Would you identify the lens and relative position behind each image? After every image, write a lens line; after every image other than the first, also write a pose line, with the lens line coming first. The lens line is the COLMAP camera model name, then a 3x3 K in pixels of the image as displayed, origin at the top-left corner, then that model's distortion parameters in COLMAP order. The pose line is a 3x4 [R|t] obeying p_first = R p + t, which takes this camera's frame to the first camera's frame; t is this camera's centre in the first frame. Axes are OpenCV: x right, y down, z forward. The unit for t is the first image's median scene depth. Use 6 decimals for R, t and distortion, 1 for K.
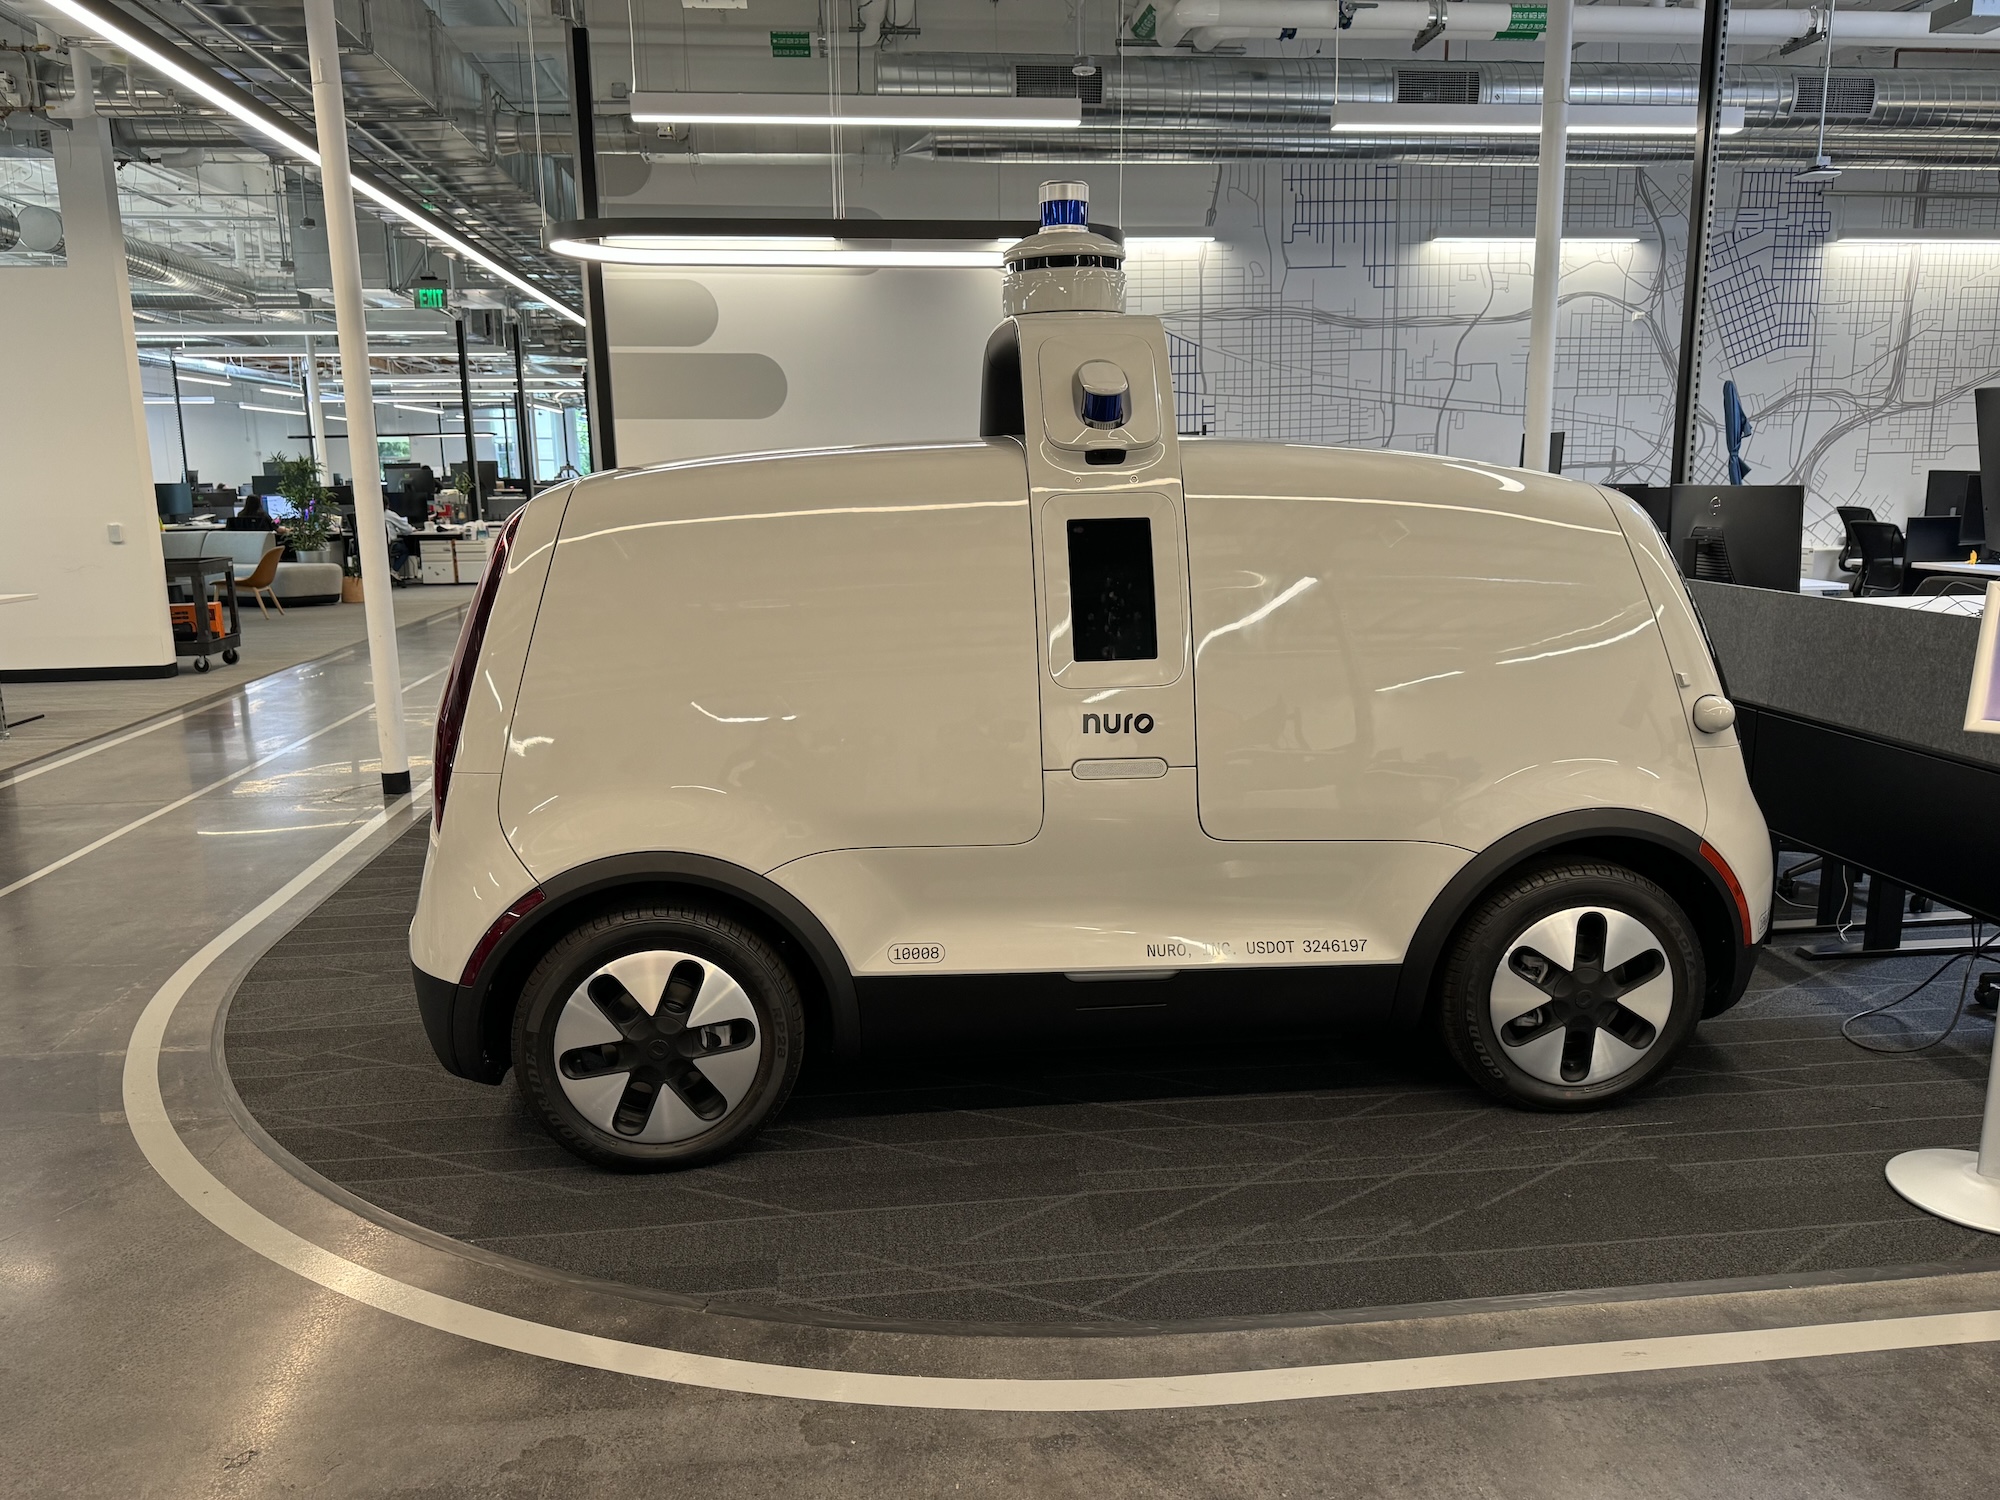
lens RADIAL K [[1465.7, 0, 994.3], [0, 1465.7, 752.1], [0, 0, 1]] dist [0.036106, -0.040569]
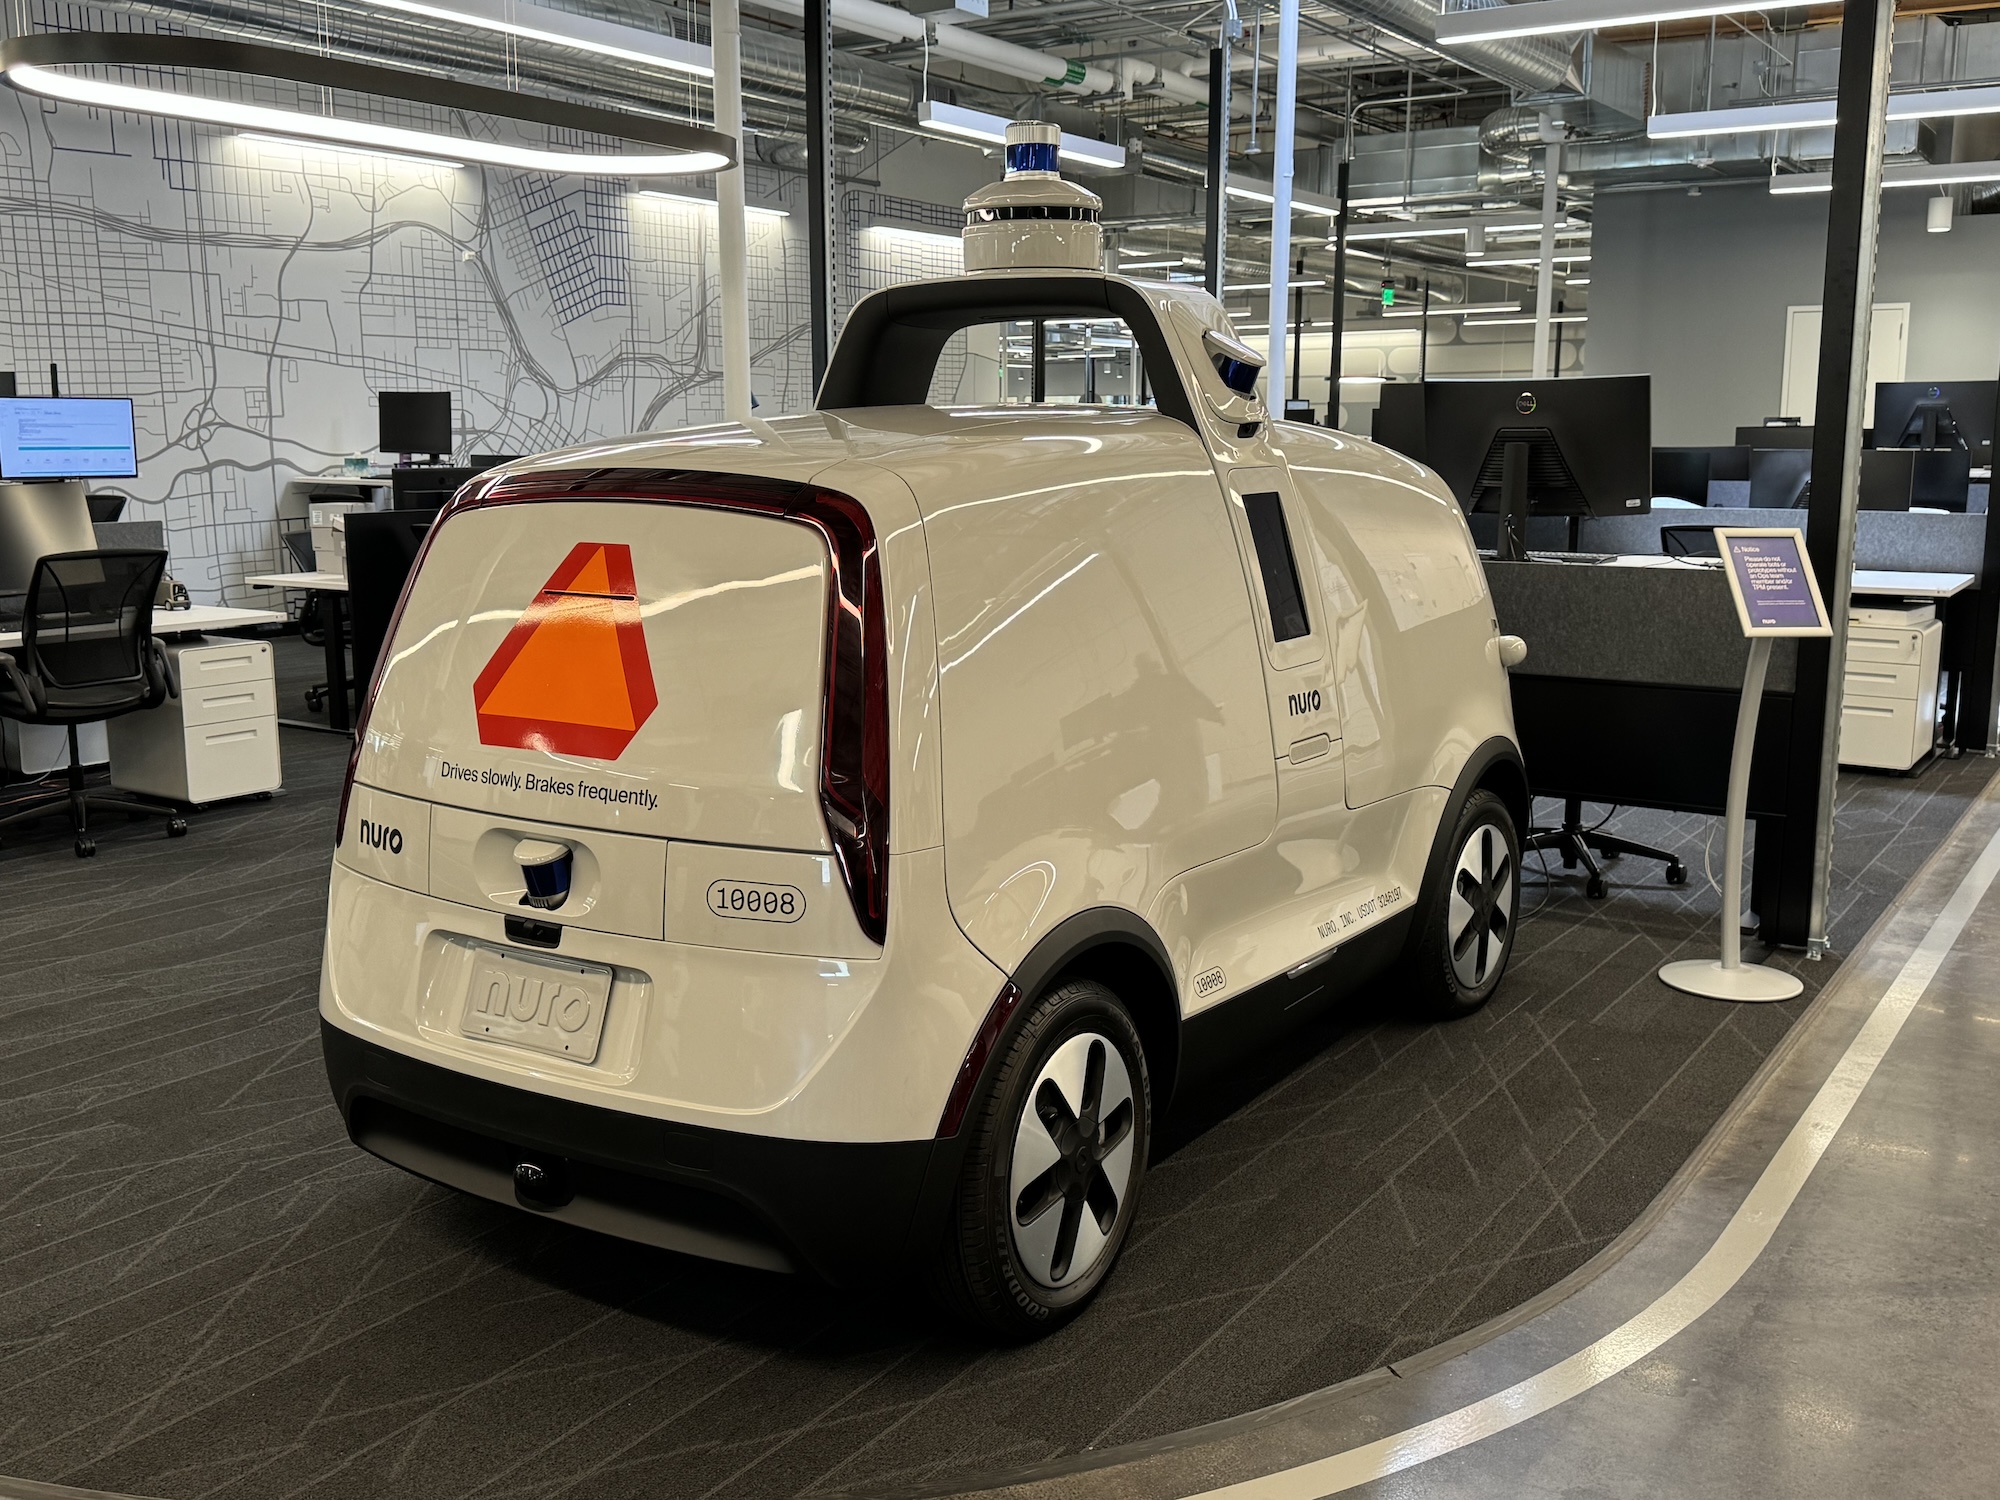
lens RADIAL K [[1927.0, 0, 993.9], [0, 1927.0, 732.7], [0, 0, 1]] dist [0.055056, 0.000000]
pose [[0.636896, -0.110227, 0.763030, -0.309418], [0.138129, 0.990026, 0.027723, -0.019155], [-0.758475, 0.087740, 0.645769, 0.099079]]
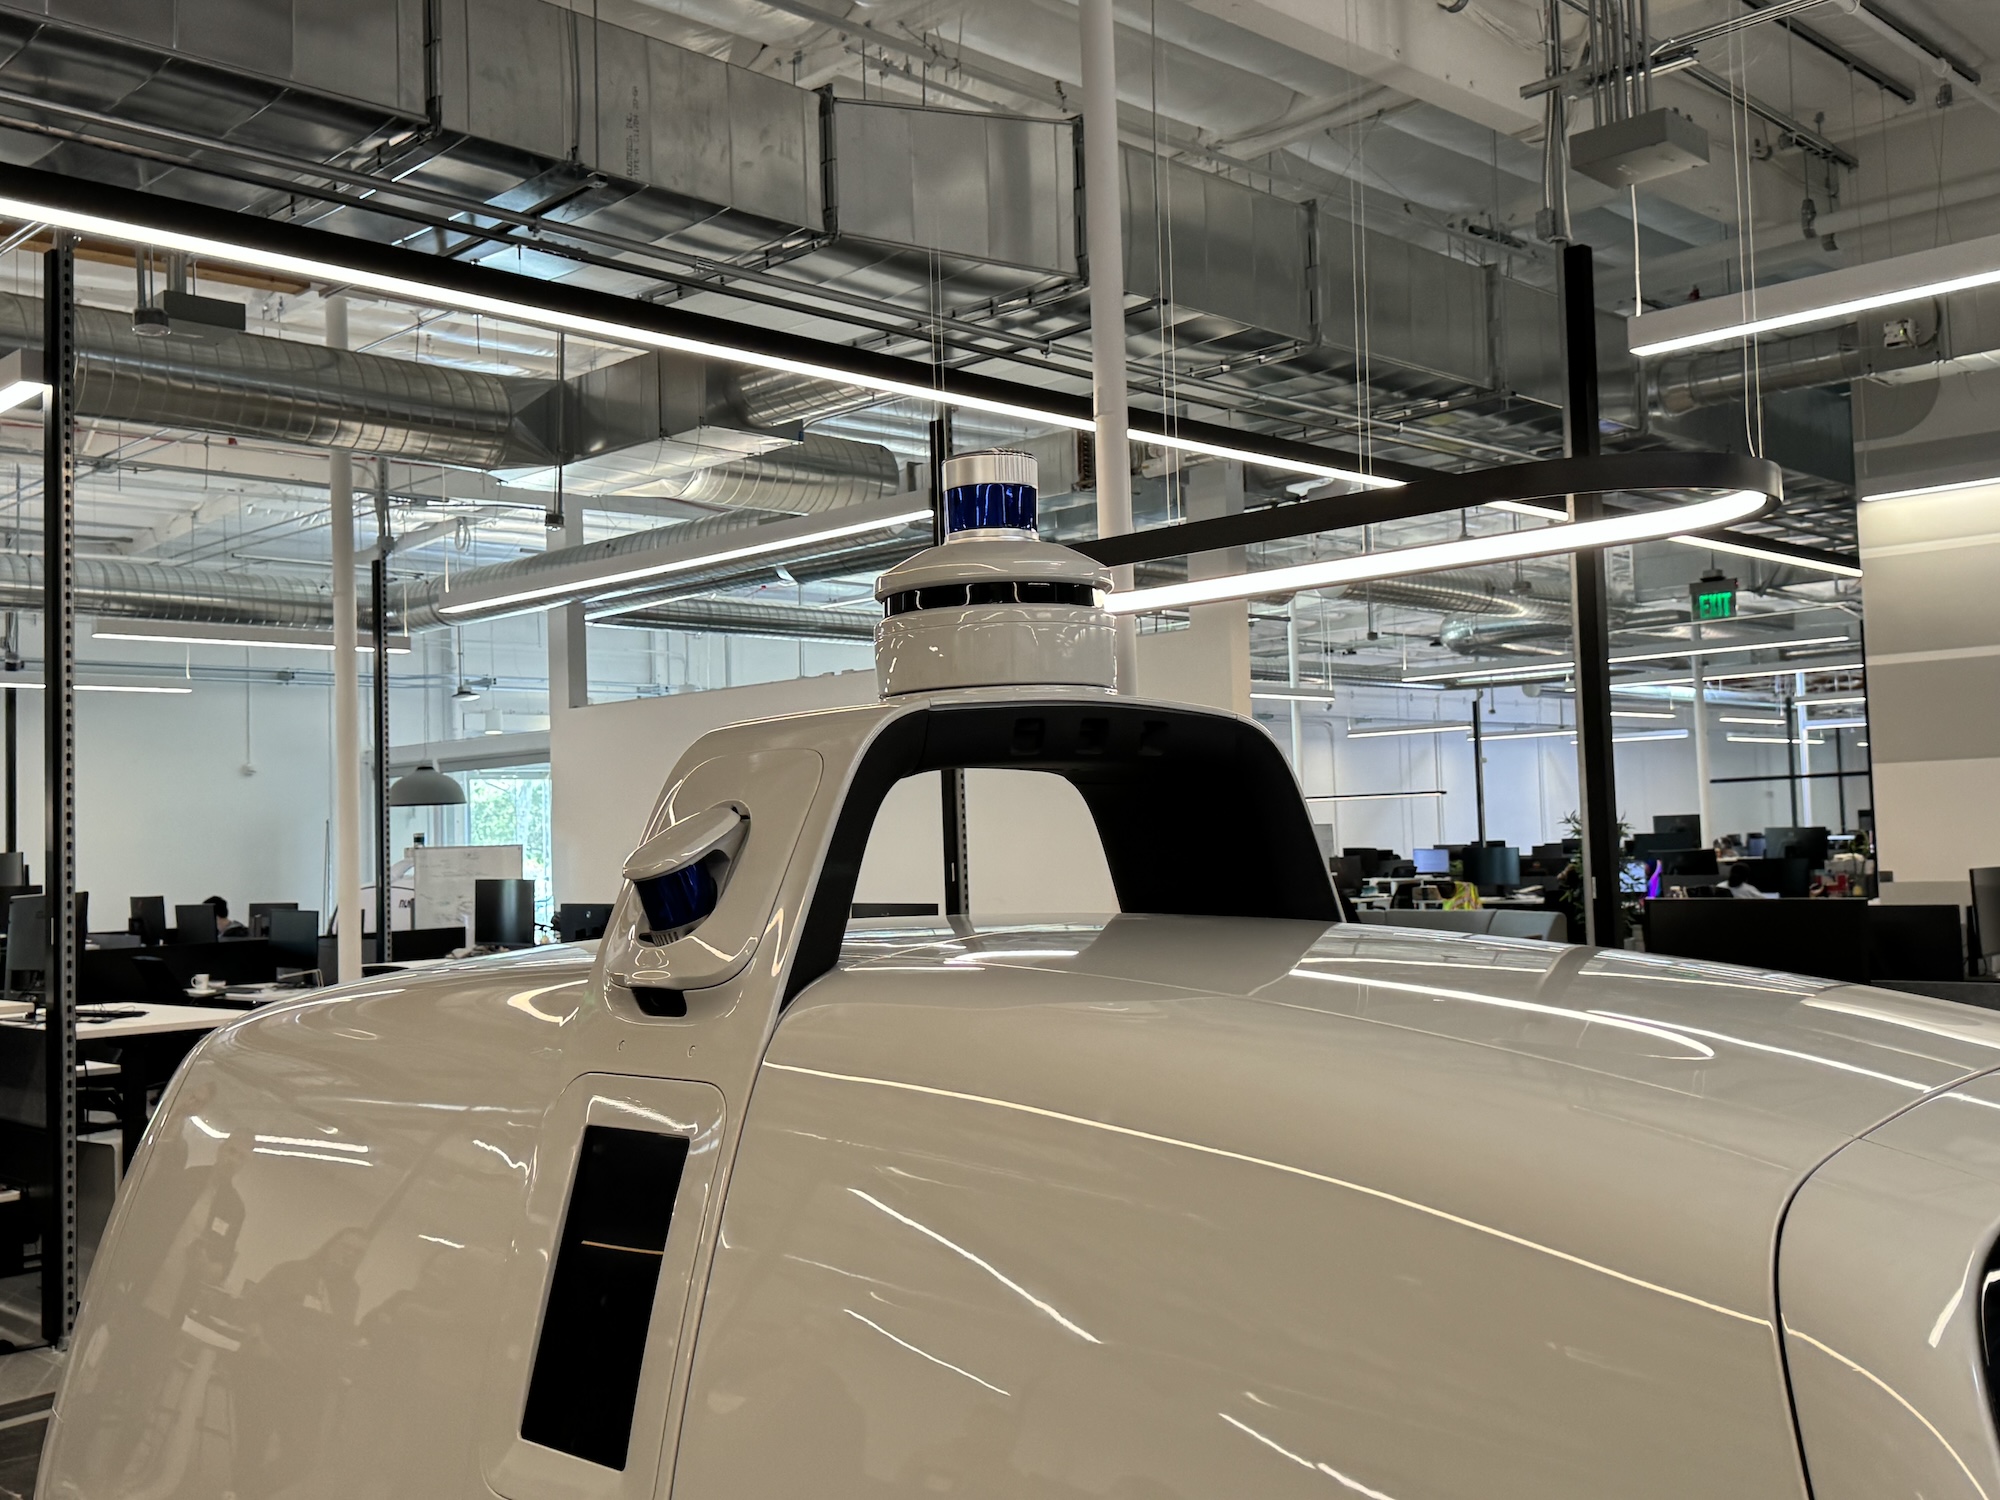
lens RADIAL K [[1927.0, 0, 992.4], [0, 1927.0, 763.2], [0, 0, 1]] dist [0.055056, 0.000000]
pose [[0.628995, -0.038373, -0.776462, 0.197334], [-0.123455, 0.981177, -0.148497, -0.060328], [0.767544, 0.189262, 0.612418, 0.205876]]
